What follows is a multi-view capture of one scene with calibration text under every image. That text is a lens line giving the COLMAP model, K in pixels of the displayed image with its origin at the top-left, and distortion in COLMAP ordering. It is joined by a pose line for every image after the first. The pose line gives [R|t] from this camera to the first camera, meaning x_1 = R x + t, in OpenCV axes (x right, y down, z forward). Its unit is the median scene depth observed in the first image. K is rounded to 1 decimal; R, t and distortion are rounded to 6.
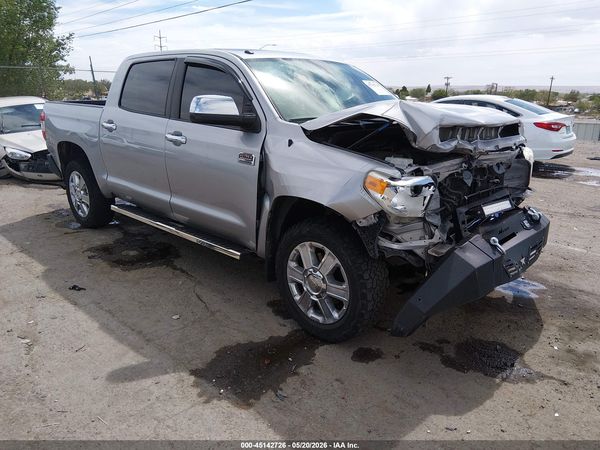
lens RADIAL K [[456.6, 0, 300.0], [0, 456.6, 225.0], [0, 0, 1]] dist [0.107230, -0.194701]
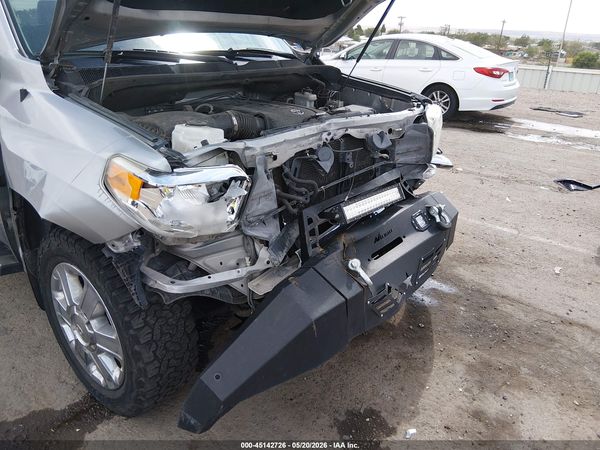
lens RADIAL K [[456.6, 0, 300.0], [0, 456.6, 225.0], [0, 0, 1]] dist [0.107230, -0.194701]
pose [[0.995239, -0.012809, 0.096616, 0.252151], [0.001319, 0.993005, 0.118066, -0.080987], [-0.097452, -0.117377, 0.988294, 0.350517]]
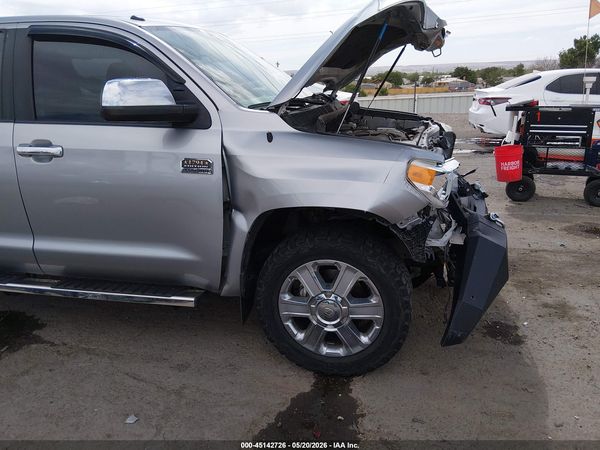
lens RADIAL K [[456.6, 0, 300.0], [0, 456.6, 225.0], [0, 0, 1]] dist [0.107230, -0.194701]
pose [[0.854987, -0.187502, 0.483571, -0.344574], [0.179558, 0.981716, 0.063183, -0.072619], [-0.486577, 0.032808, 0.873022, 0.312387]]
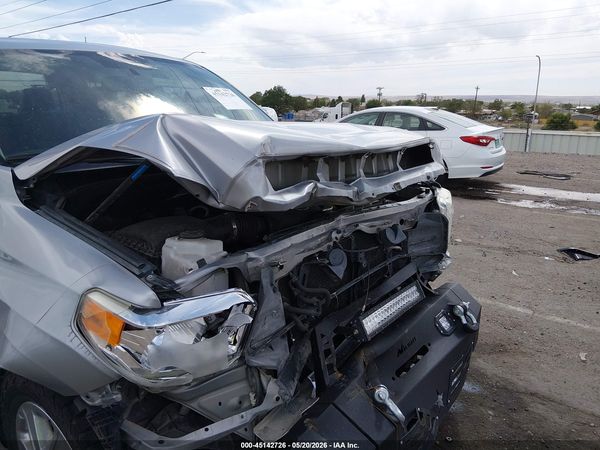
lens RADIAL K [[456.6, 0, 300.0], [0, 456.6, 225.0], [0, 0, 1]] dist [0.107230, -0.194701]
pose [[0.991745, -0.031416, 0.124317, 0.237589], [0.033657, 0.999306, -0.015969, -0.132588], [-0.123729, 0.020021, 0.992114, 0.433270]]
